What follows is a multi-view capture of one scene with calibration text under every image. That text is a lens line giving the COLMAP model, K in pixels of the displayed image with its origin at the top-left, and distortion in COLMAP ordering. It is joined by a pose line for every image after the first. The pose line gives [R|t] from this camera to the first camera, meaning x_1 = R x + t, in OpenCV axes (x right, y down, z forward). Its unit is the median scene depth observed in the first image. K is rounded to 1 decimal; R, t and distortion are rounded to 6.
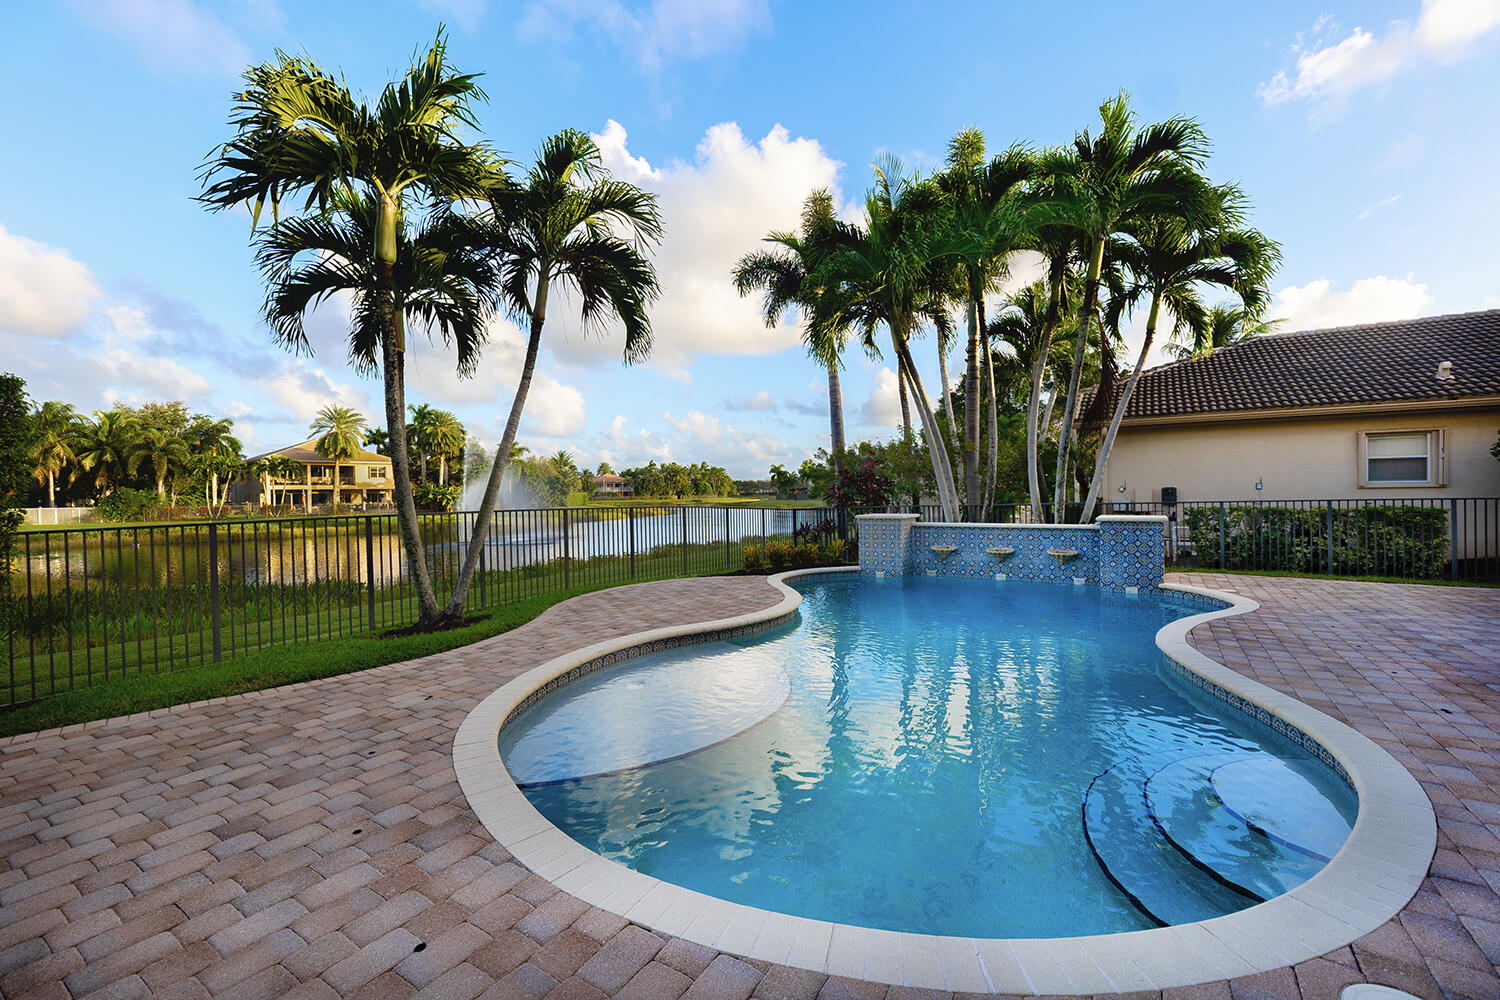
lens RADIAL K [[651.4, 0, 750.0], [0, 651.4, 500.0], [0, 0, 1]] dist [-0.014017, -0.000105]
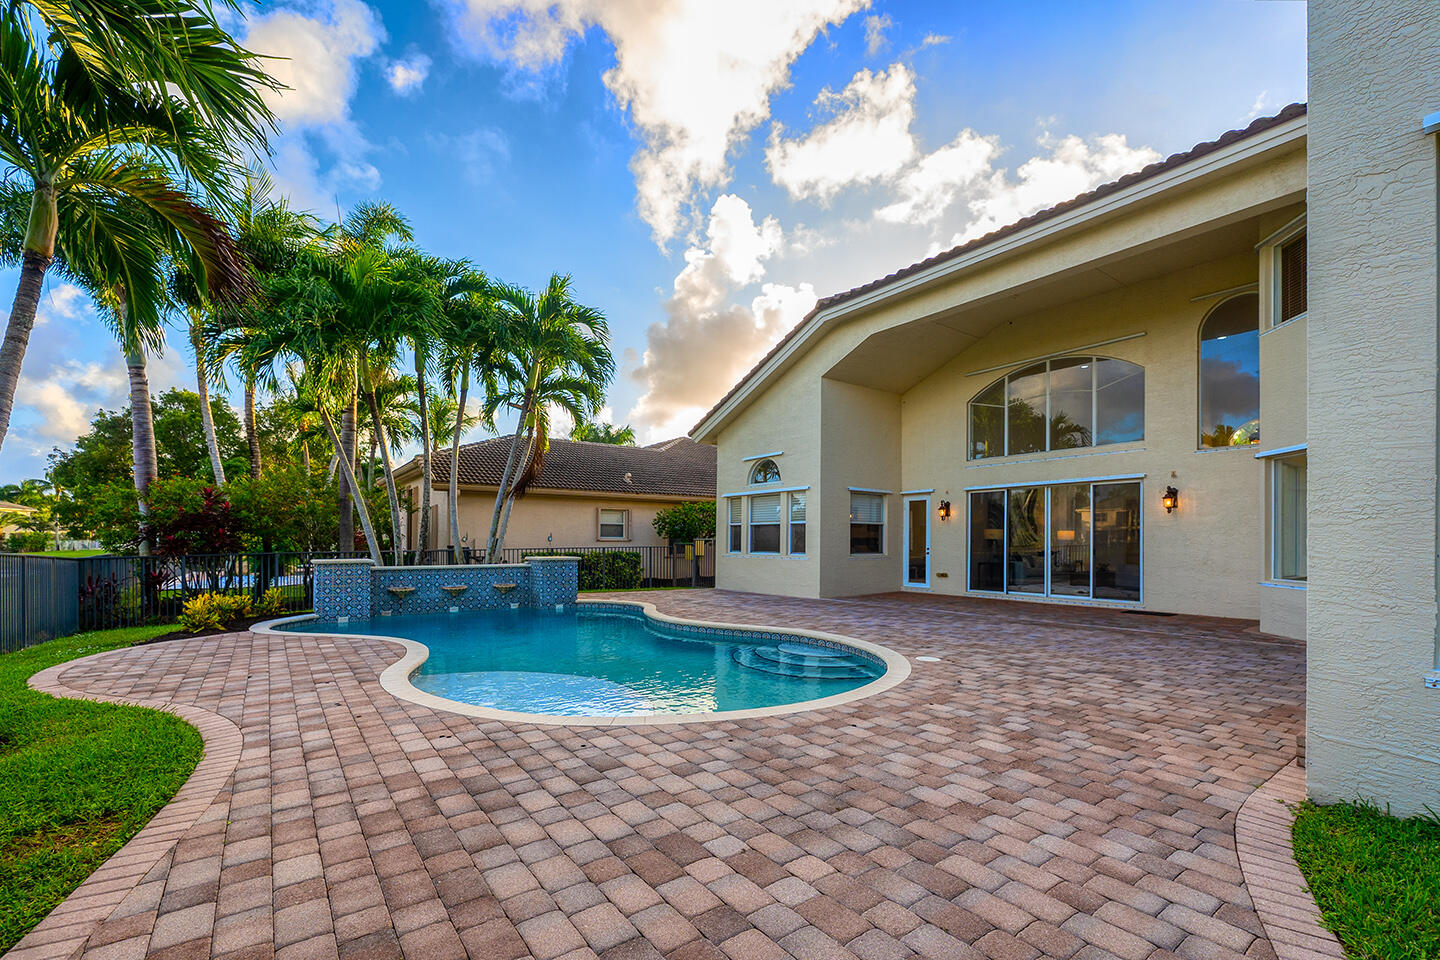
lens RADIAL K [[612.8, 0, 718.8], [0, 612.8, 549.3], [0, 0, 1]] dist [-0.000130, 0.000002]
pose [[0.372862, 0.002754, 0.927883, -1.242932], [0.001475, 0.999993, -0.003560, 0.027529], [-0.927886, 0.002696, 0.372855, 0.281494]]
